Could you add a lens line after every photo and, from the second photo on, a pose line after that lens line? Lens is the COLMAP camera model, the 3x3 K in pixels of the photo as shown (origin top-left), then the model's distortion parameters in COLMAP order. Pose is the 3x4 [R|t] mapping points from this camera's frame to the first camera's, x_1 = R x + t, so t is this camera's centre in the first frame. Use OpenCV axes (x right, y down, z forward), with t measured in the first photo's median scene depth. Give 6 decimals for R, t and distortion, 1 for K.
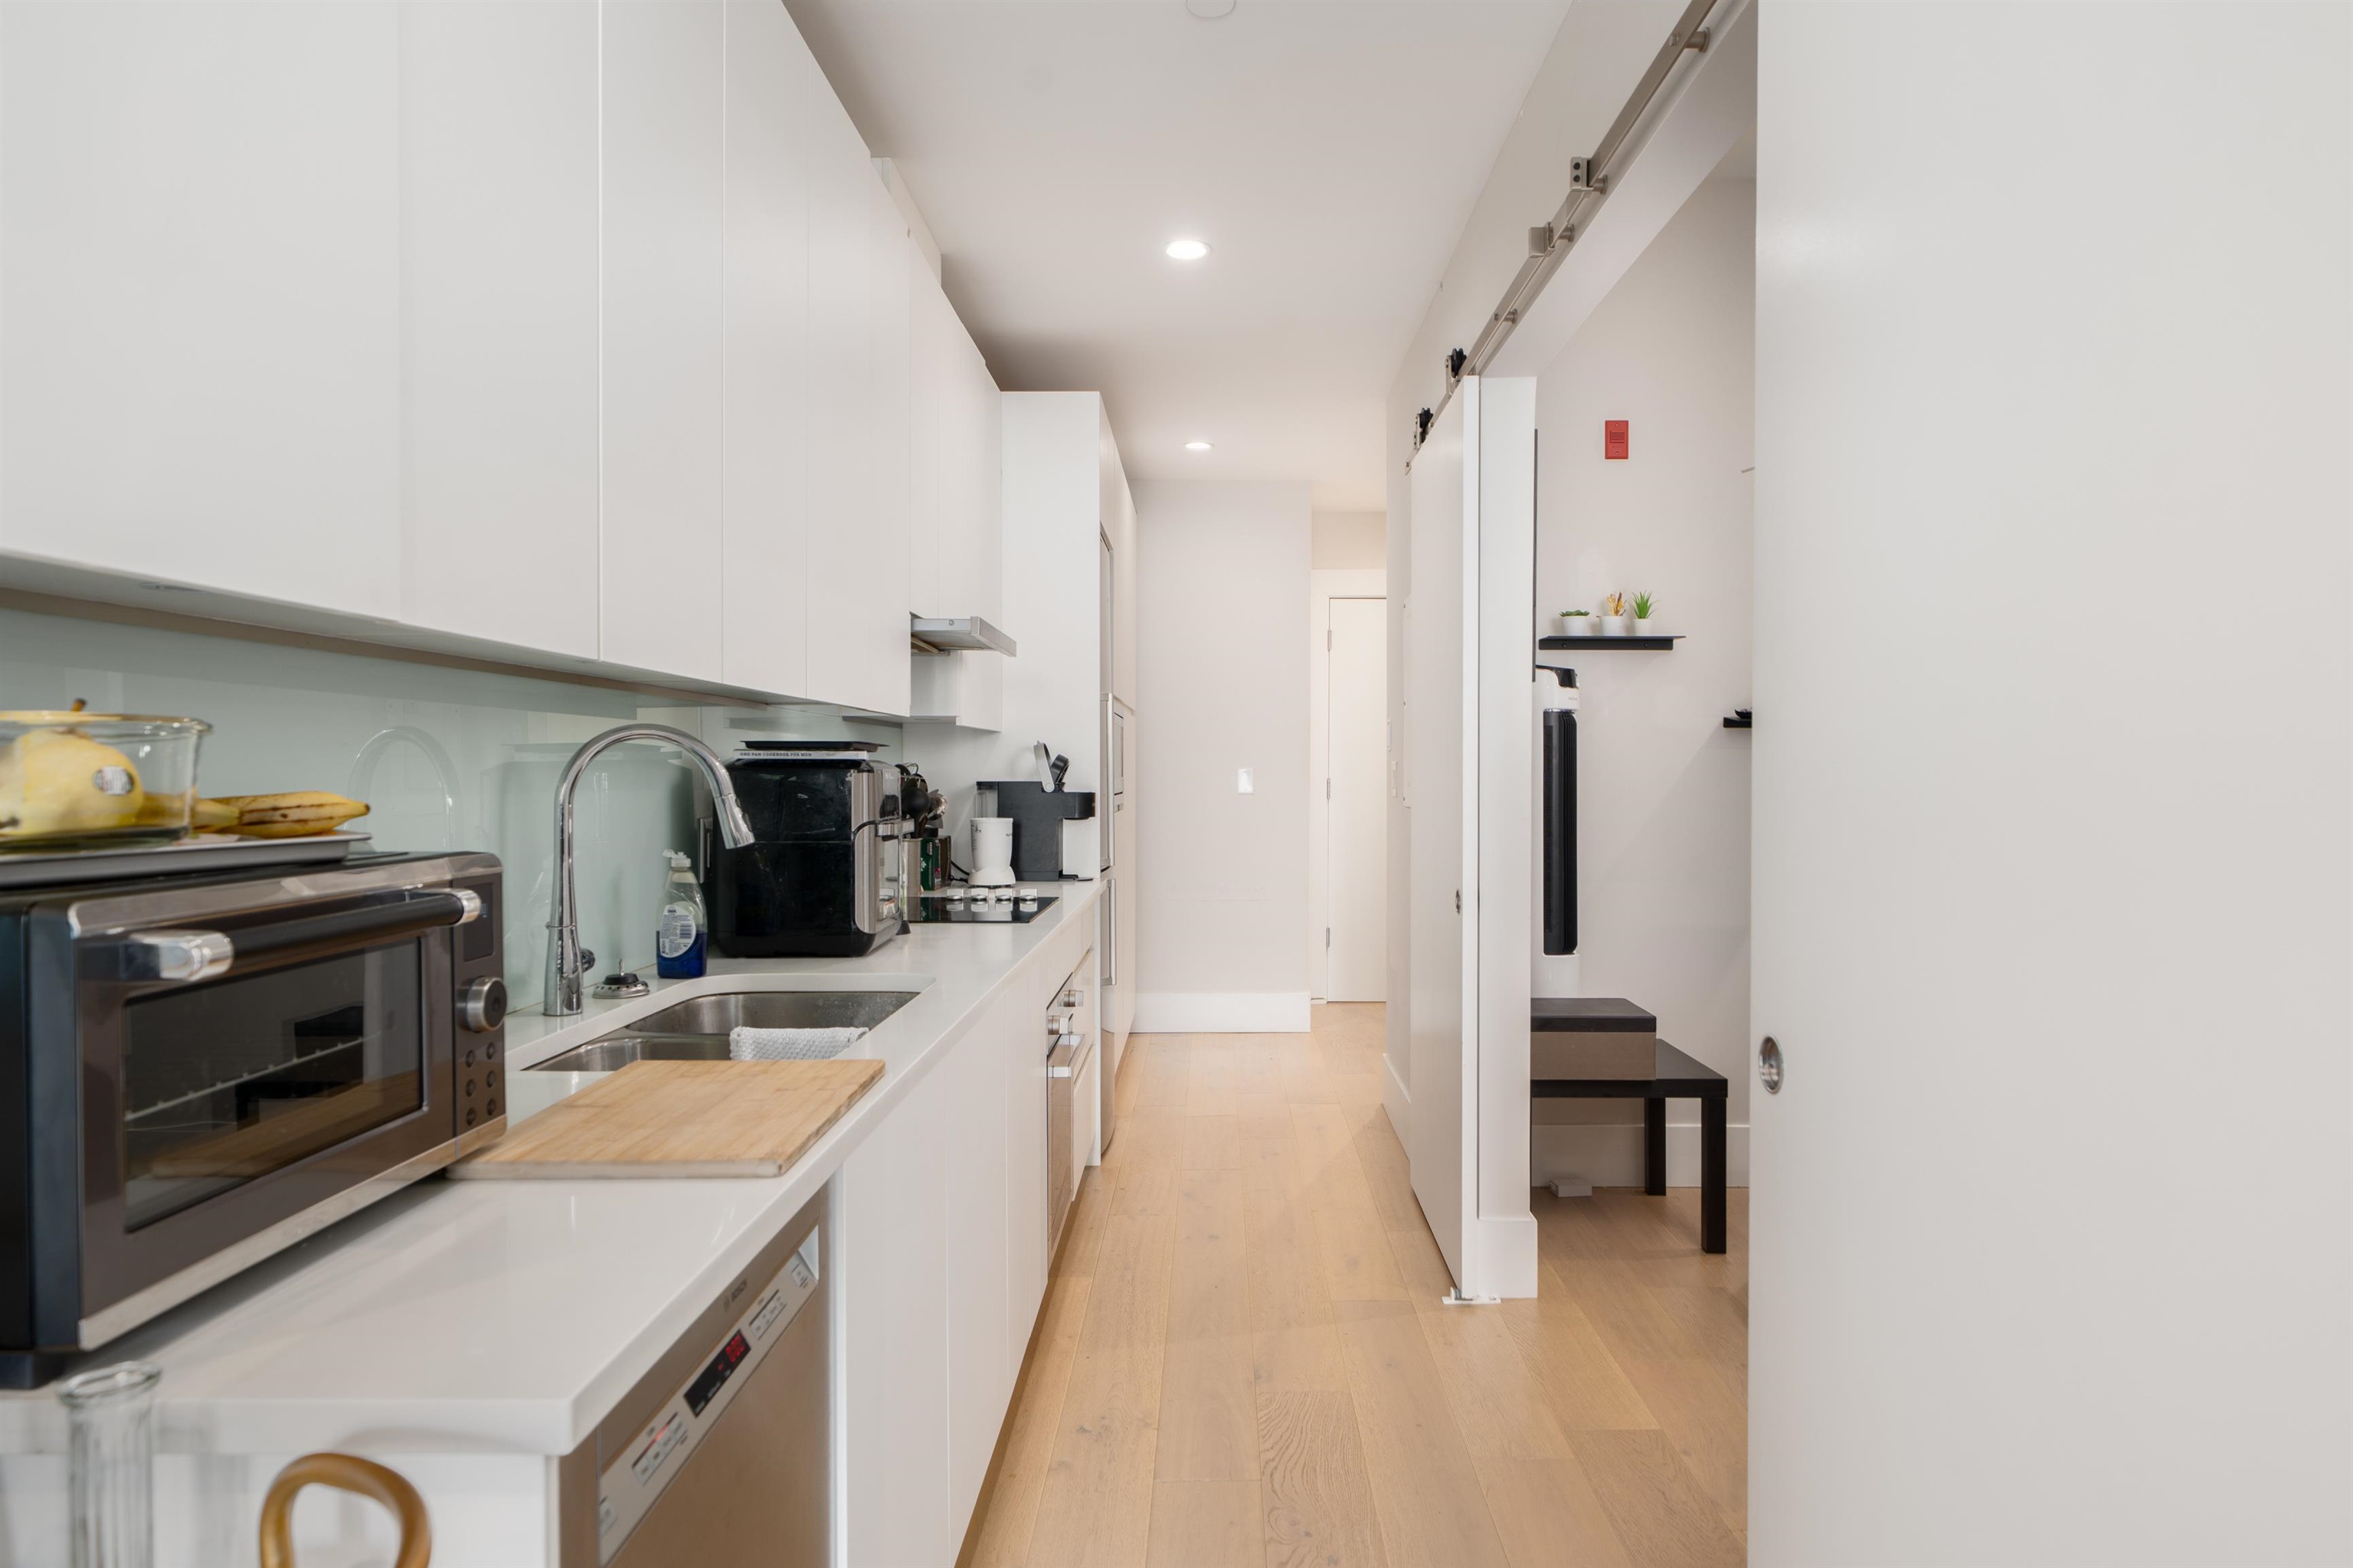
lens RADIAL K [[1402.0, 0, 1176.5], [0, 1402.0, 784.0], [0, 0, 1]] dist [0.000451, 0.000302]
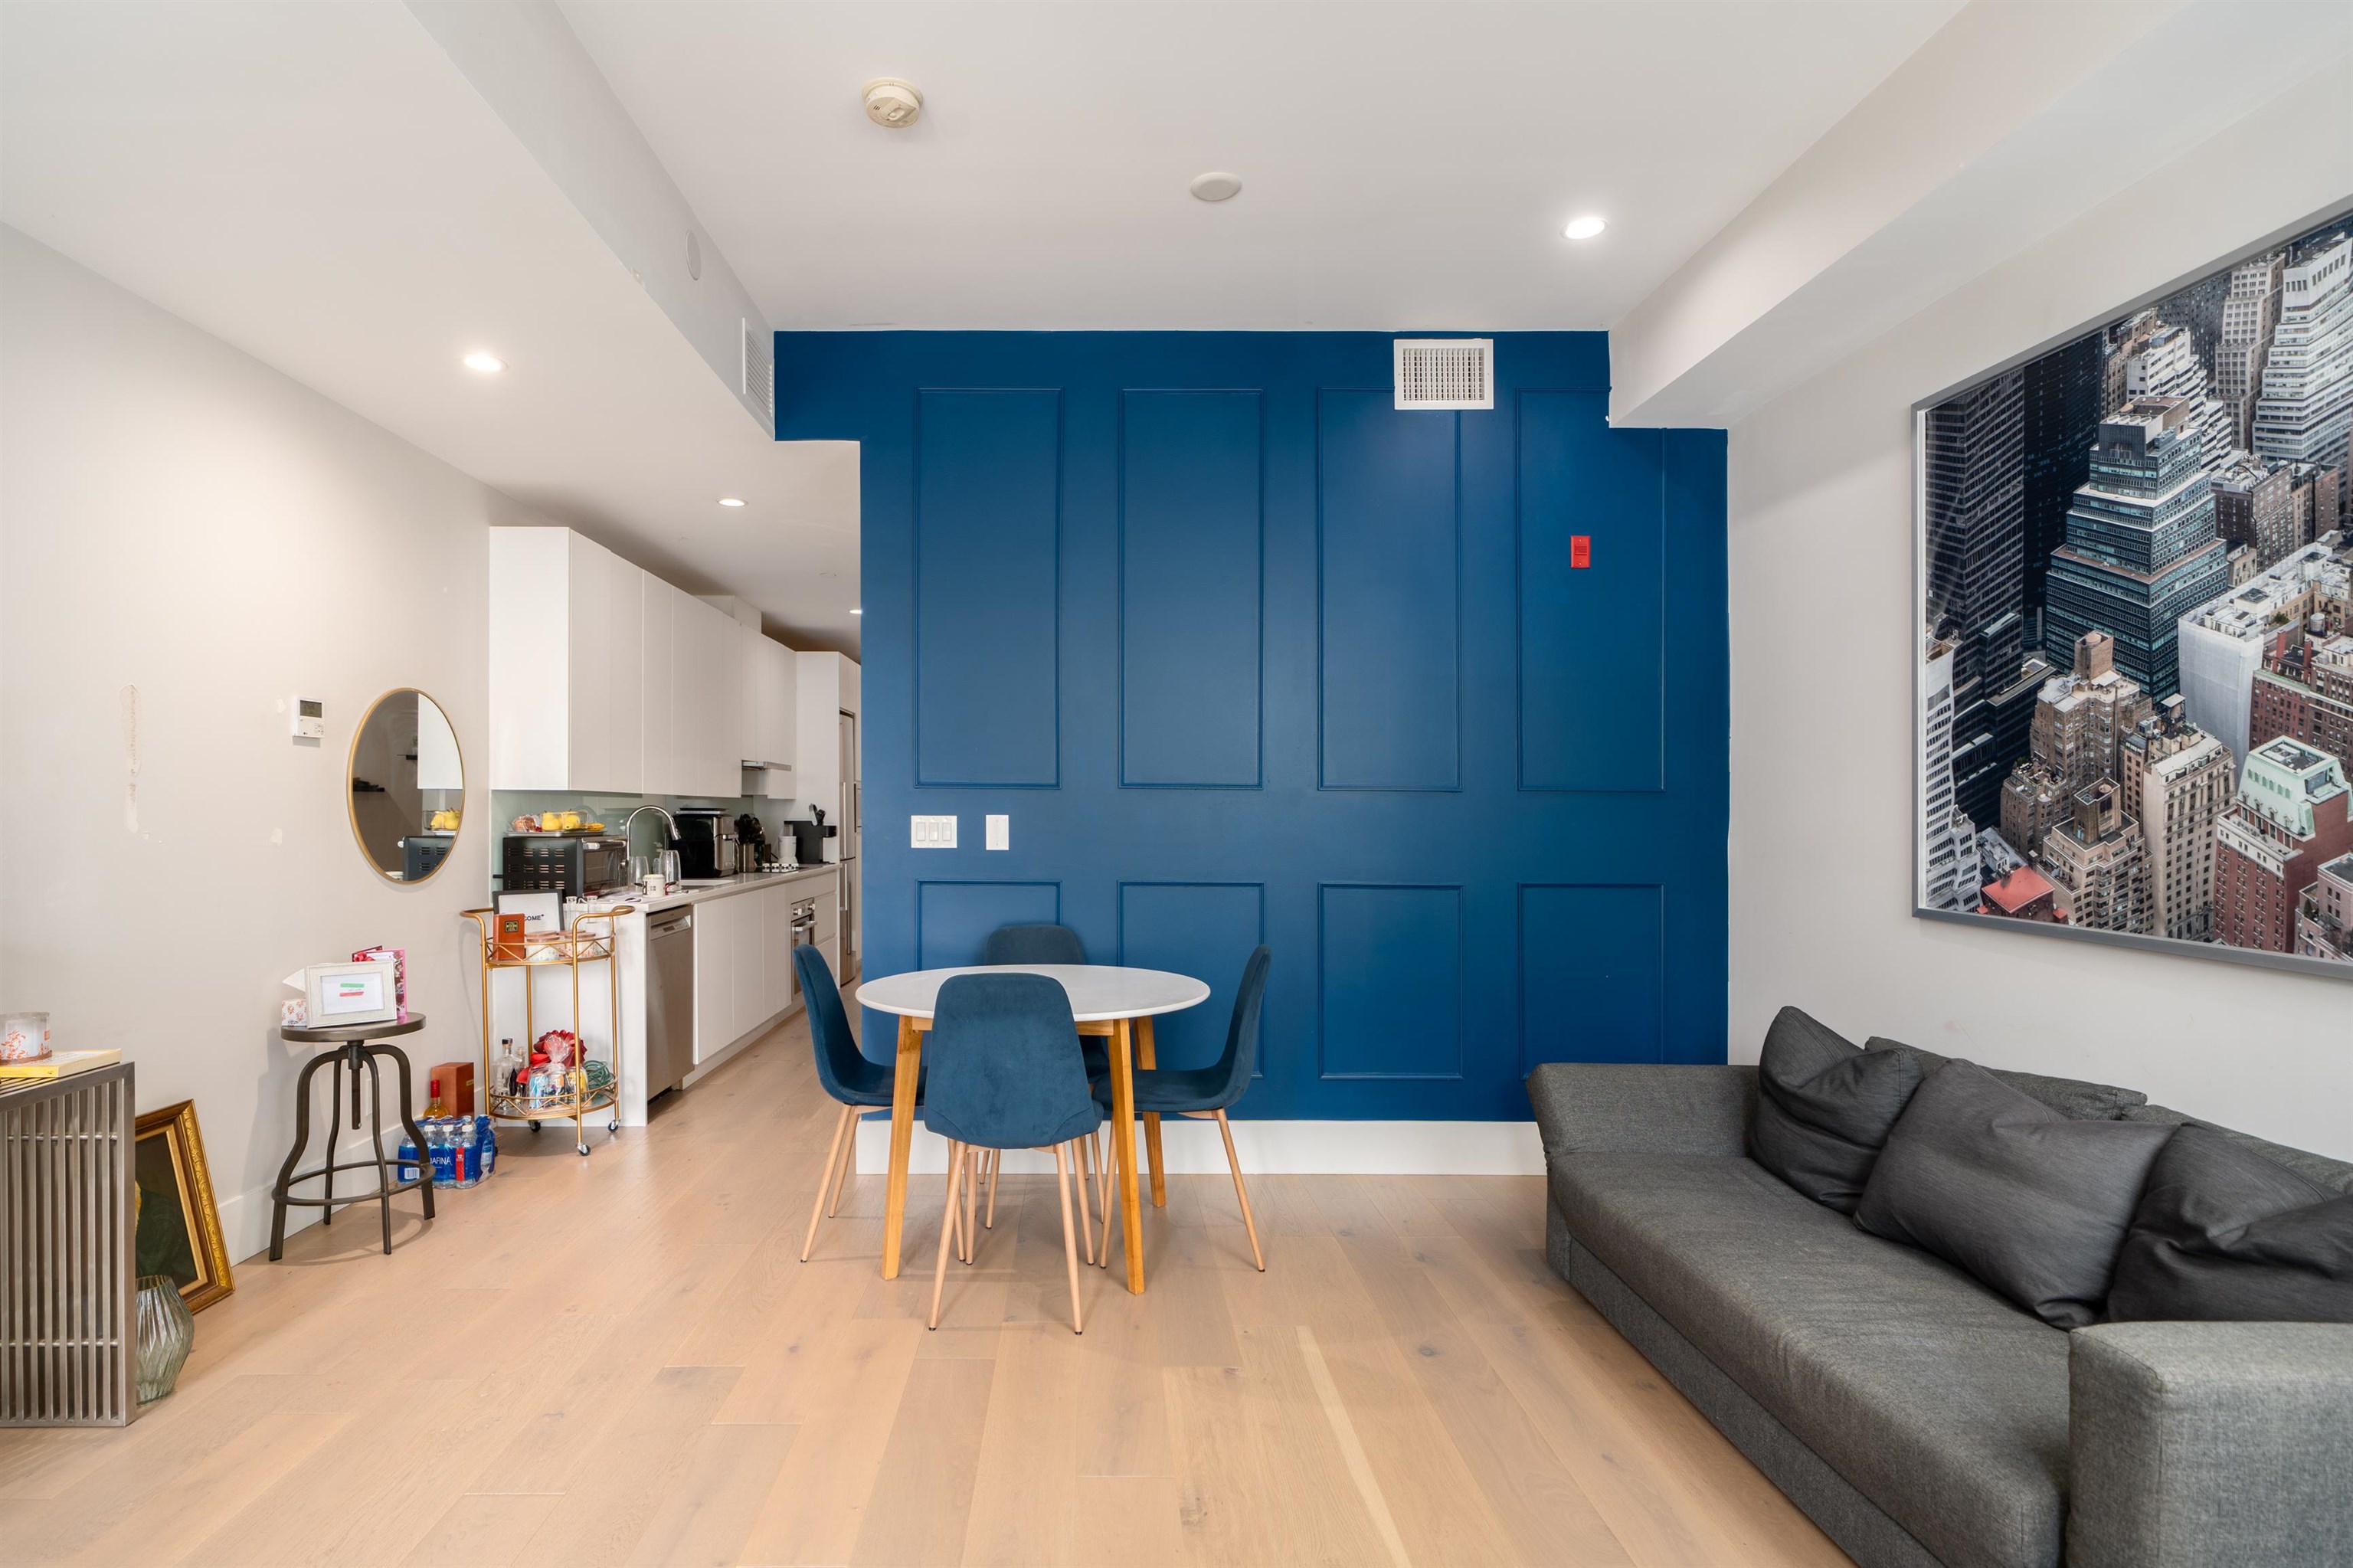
lens RADIAL K [[1165.4, 0, 1070.4], [0, 1165.4, 793.5], [0, 0, 1]] dist [0.001143, 0.000185]
pose [[0.999962, 0.000788, 0.008725, 0.336029], [-0.000565, 0.999675, -0.025485, 0.001577], [-0.008742, 0.025479, 0.999637, -0.997093]]
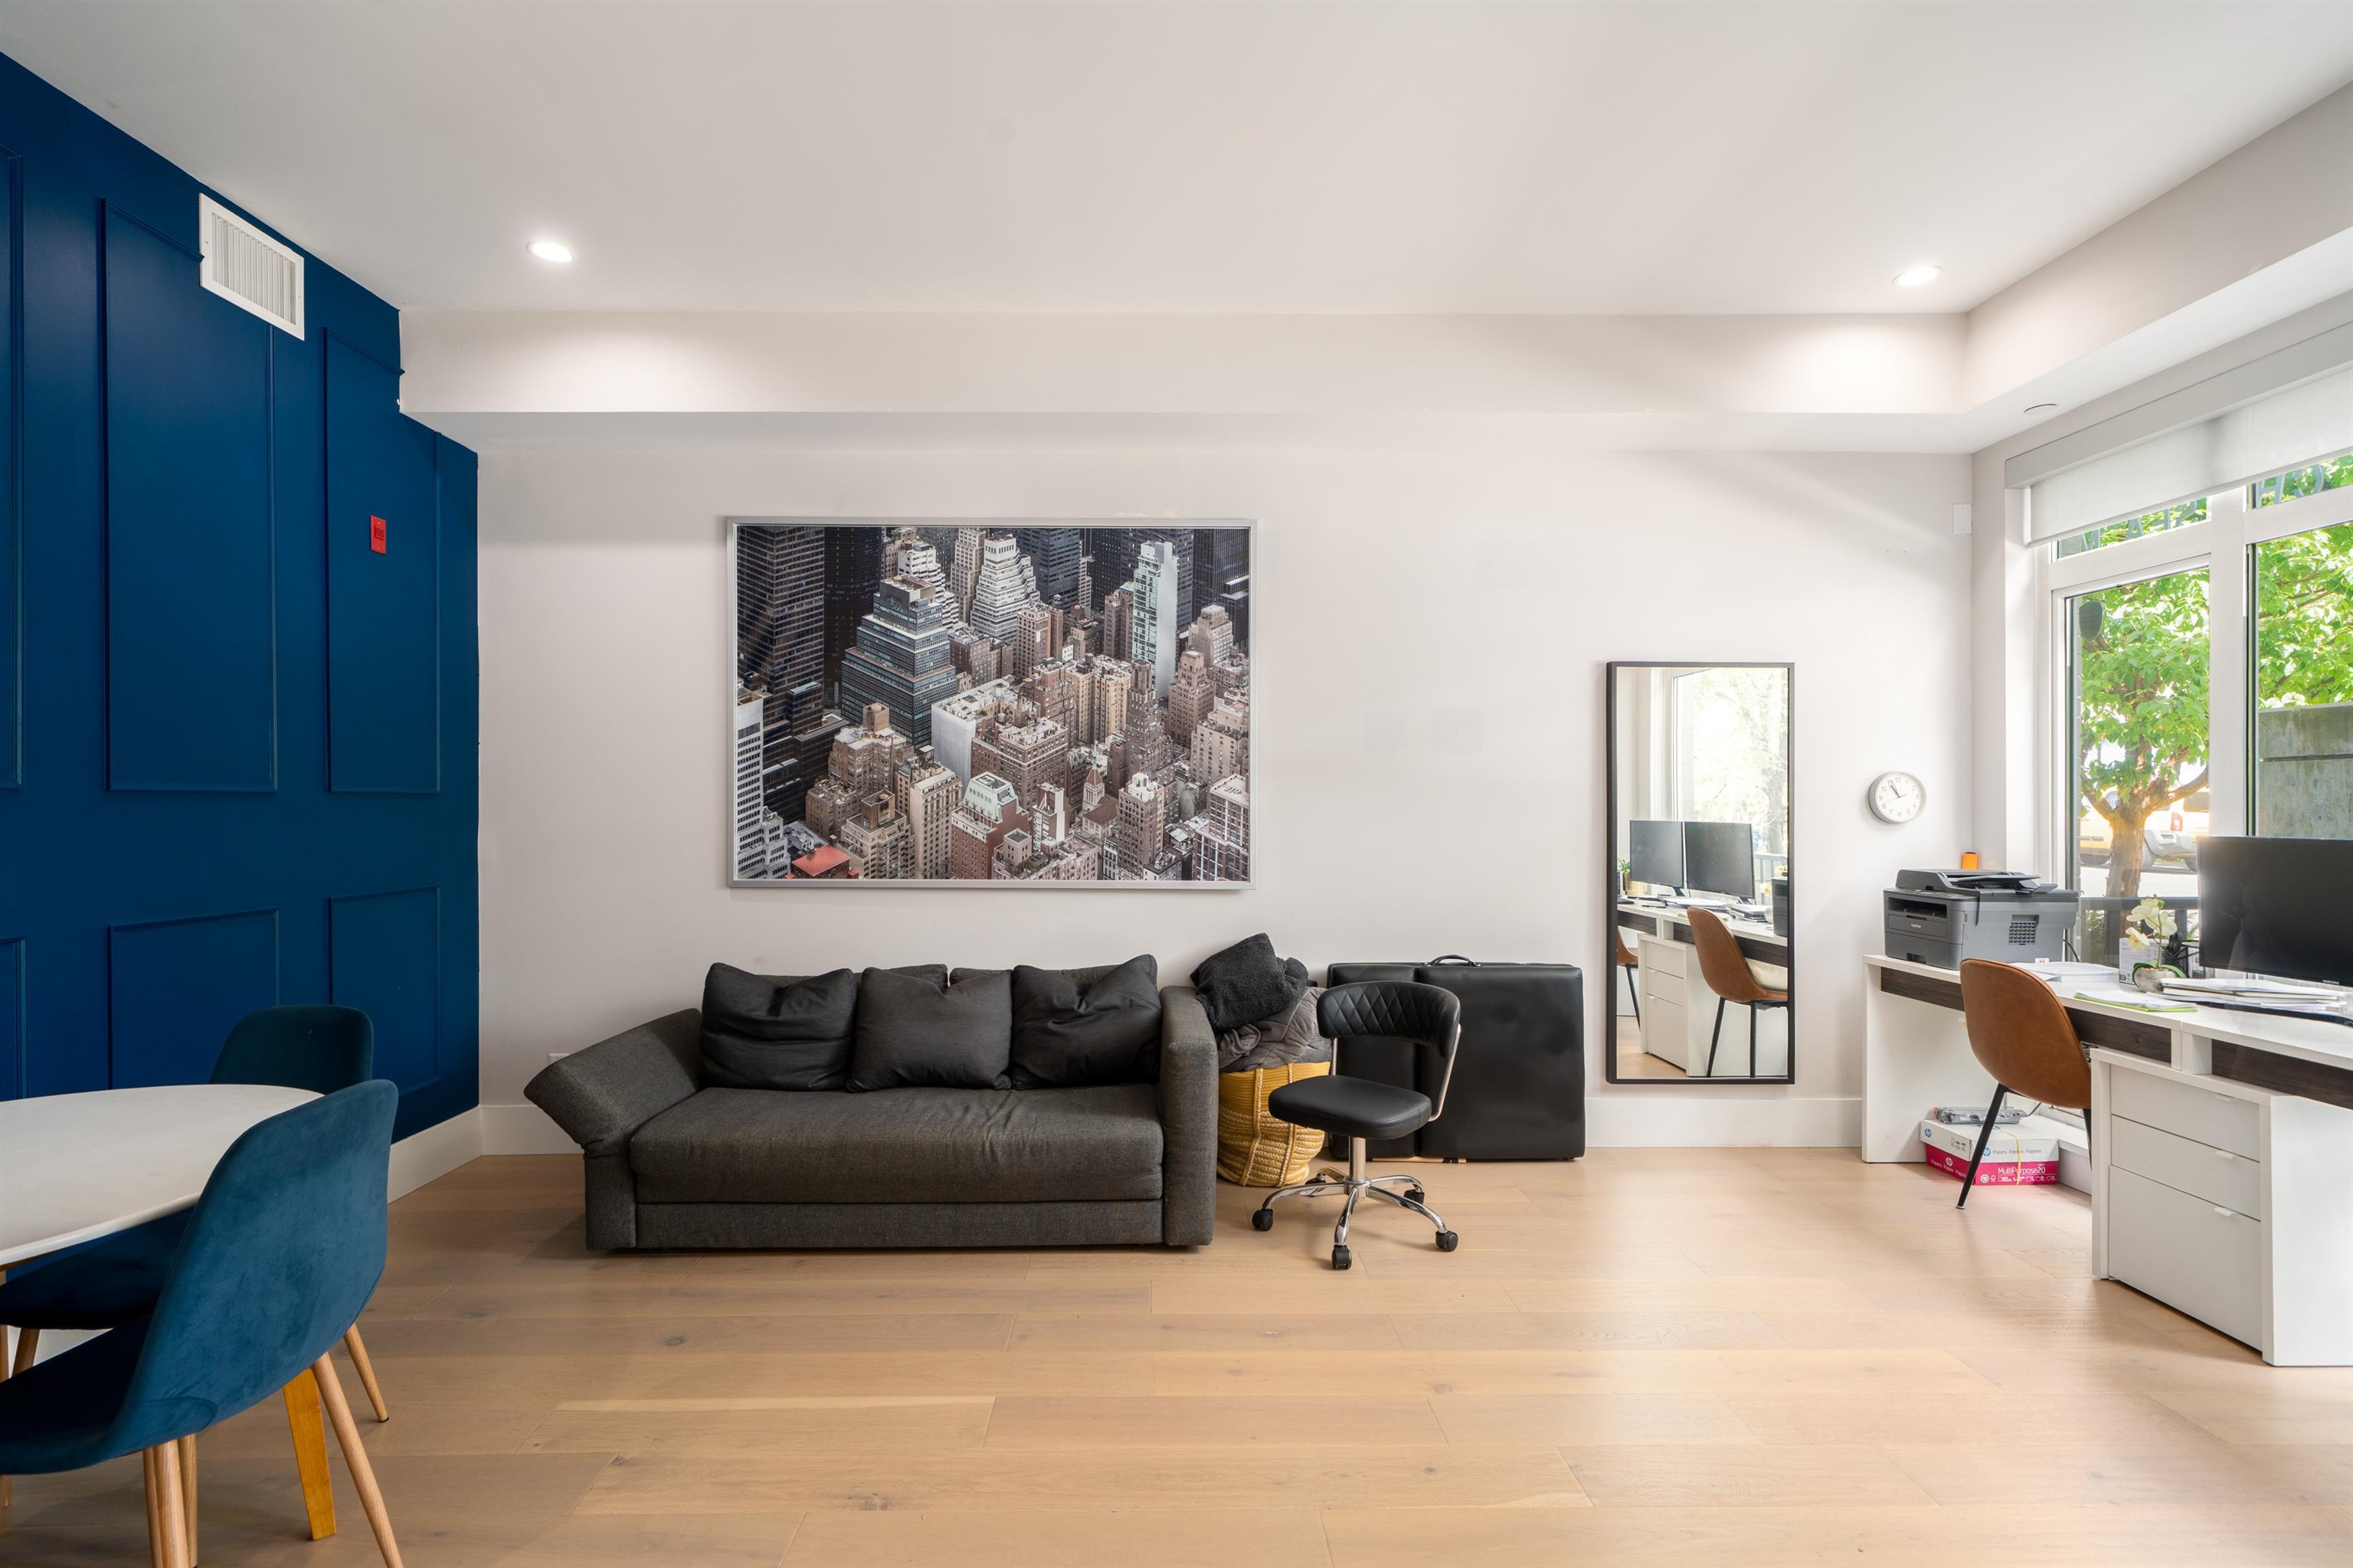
lens RADIAL K [[1074.5, 0, 1165.2], [0, 1074.5, 804.5], [0, 0, 1]] dist [-0.001049, 0.000178]
pose [[-0.037450, -0.006883, 0.999275, -0.107821], [0.016547, 0.999835, 0.007507, -0.013495], [-0.999161, 0.016816, -0.037330, -0.587562]]
